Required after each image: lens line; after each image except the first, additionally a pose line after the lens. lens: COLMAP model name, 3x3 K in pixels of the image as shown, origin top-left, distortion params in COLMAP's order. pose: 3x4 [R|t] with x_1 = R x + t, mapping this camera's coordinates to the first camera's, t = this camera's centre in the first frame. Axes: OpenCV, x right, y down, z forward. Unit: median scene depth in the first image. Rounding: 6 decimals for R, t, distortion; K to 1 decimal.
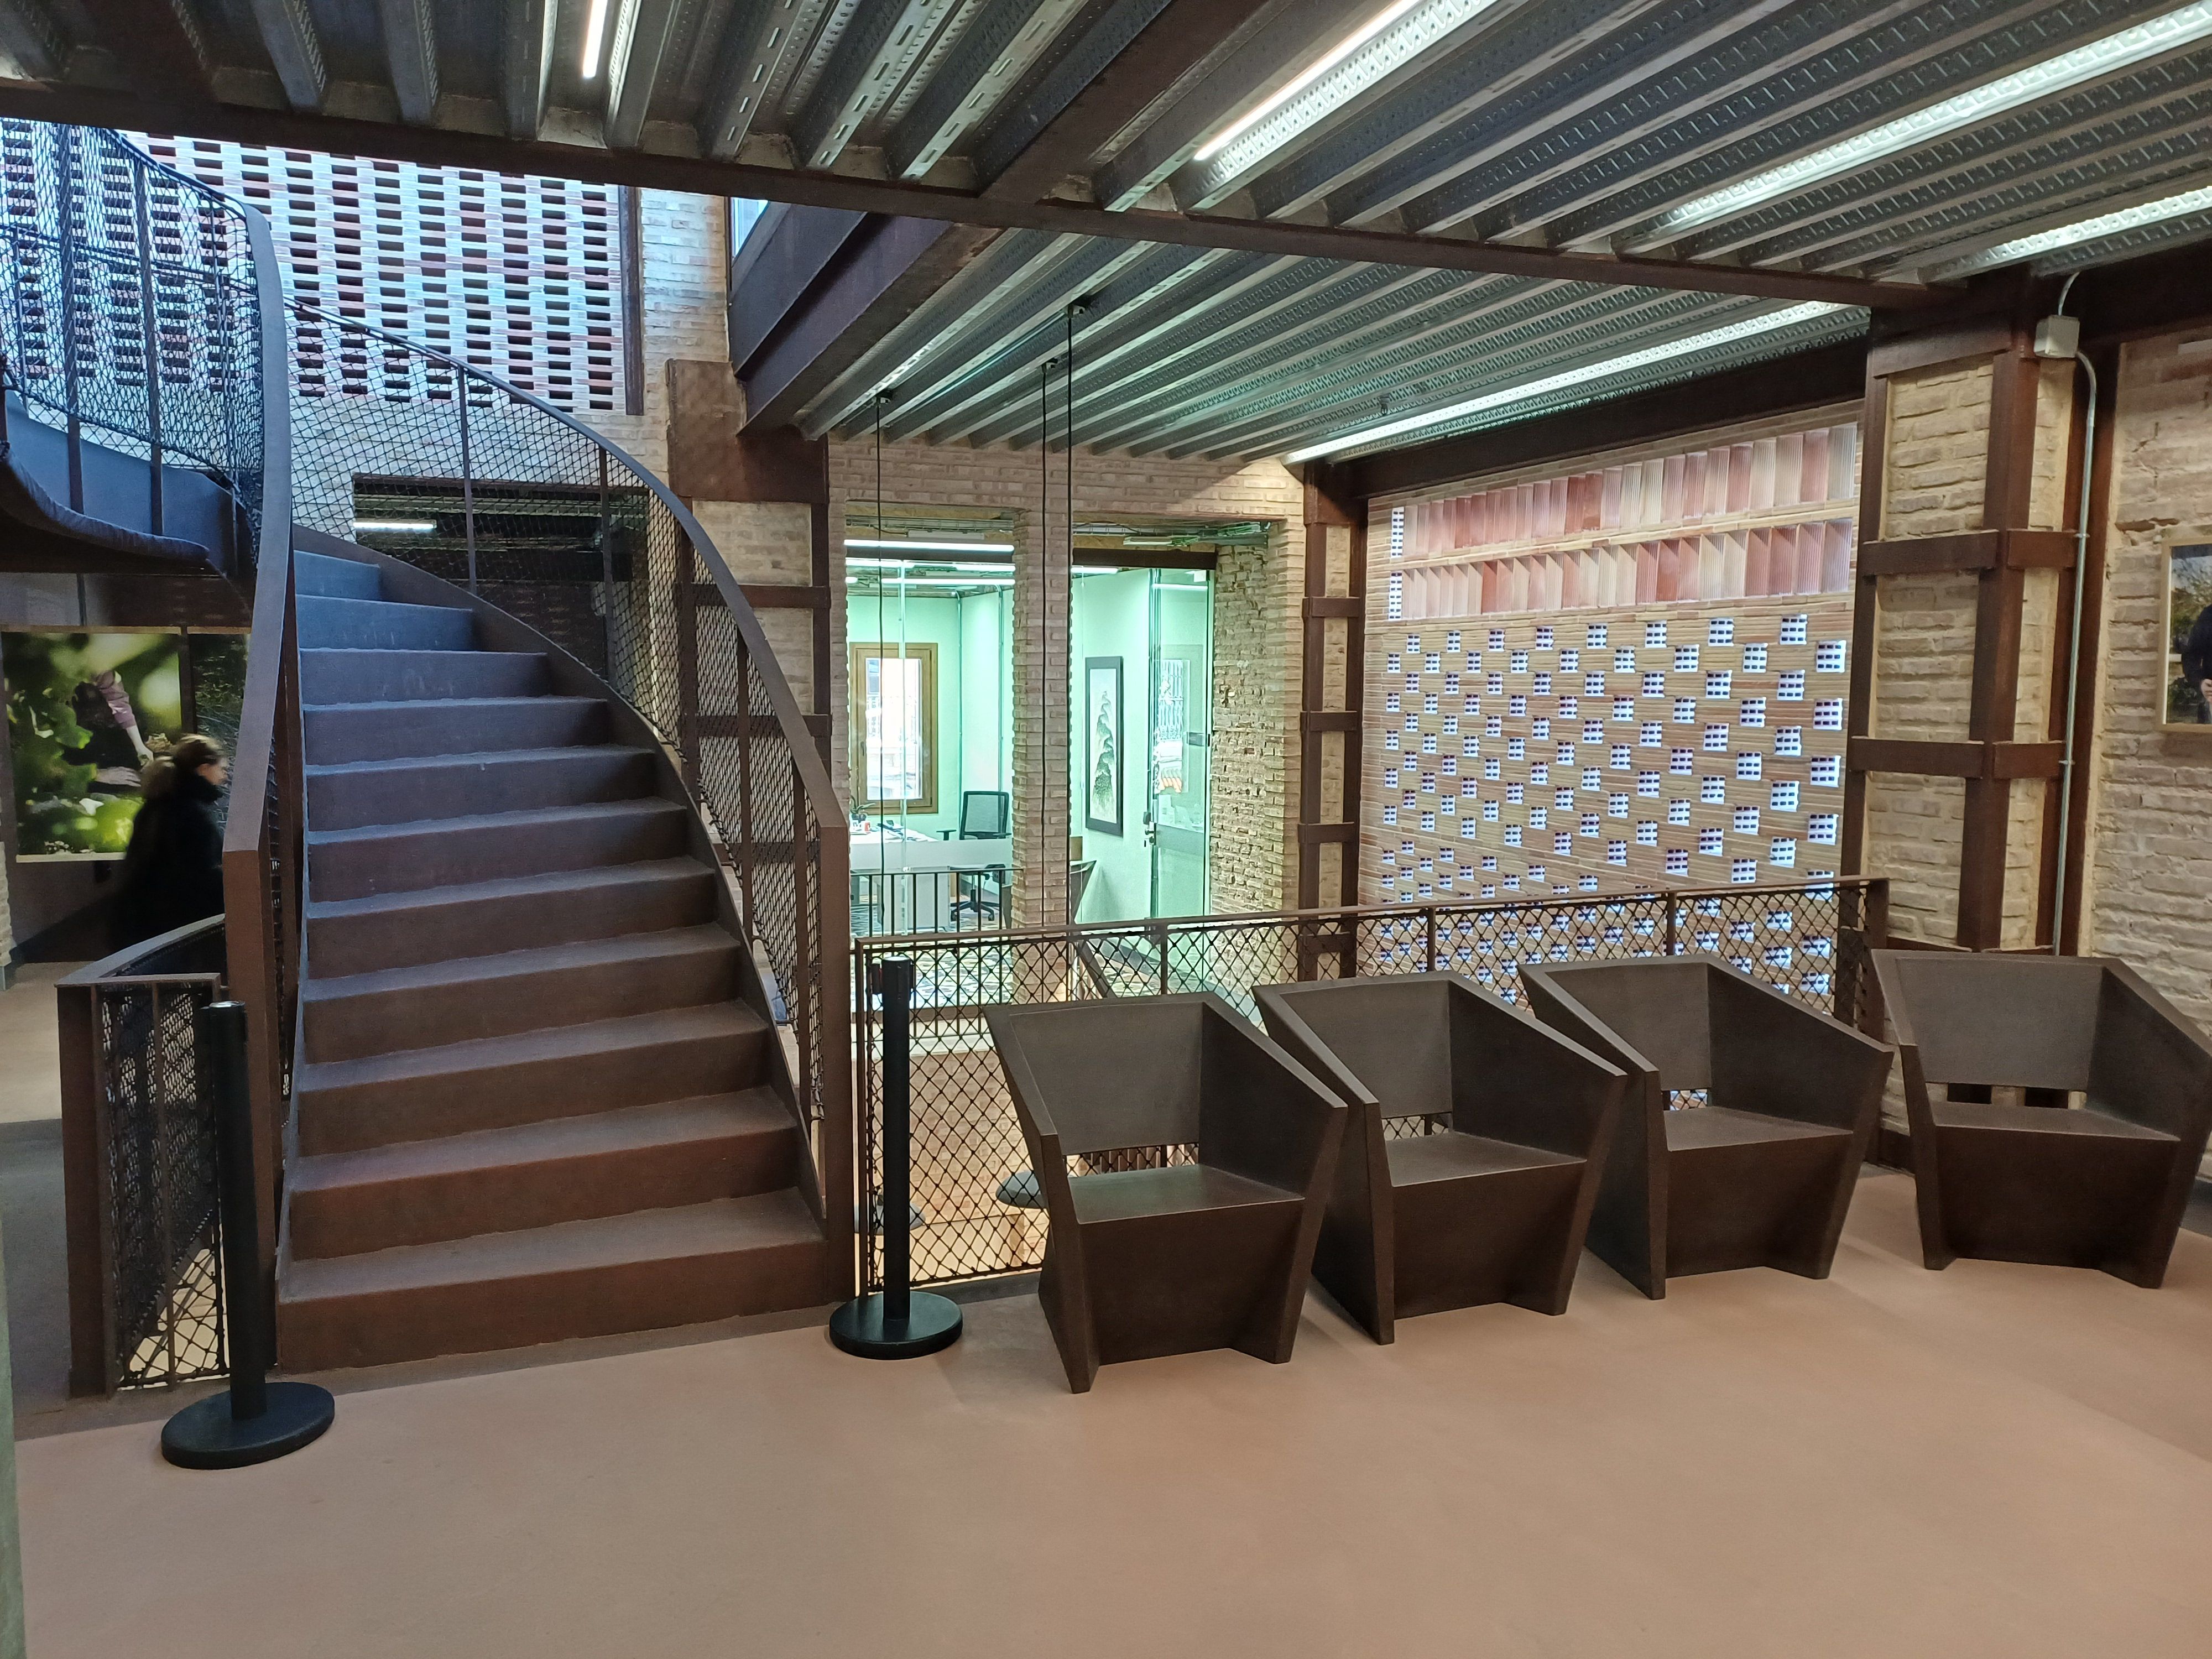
lens RADIAL K [[1599.8, 0, 1101.0], [0, 1599.8, 830.3], [0, 0, 1]] dist [0.051838, -0.058053]
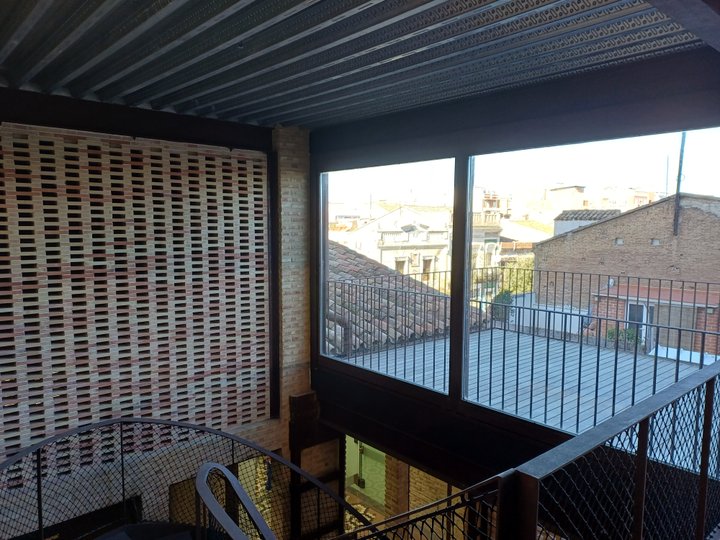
lens RADIAL K [[520.7, 0, 359.8], [0, 520.7, 270.3], [0, 0, 1]] dist [0.051838, -0.058053]
pose [[0.937029, -0.022310, 0.348538, -0.438529], [0.020774, 0.999751, 0.008145, -0.480509], [-0.348633, -0.000392, 0.937259, 0.234329]]
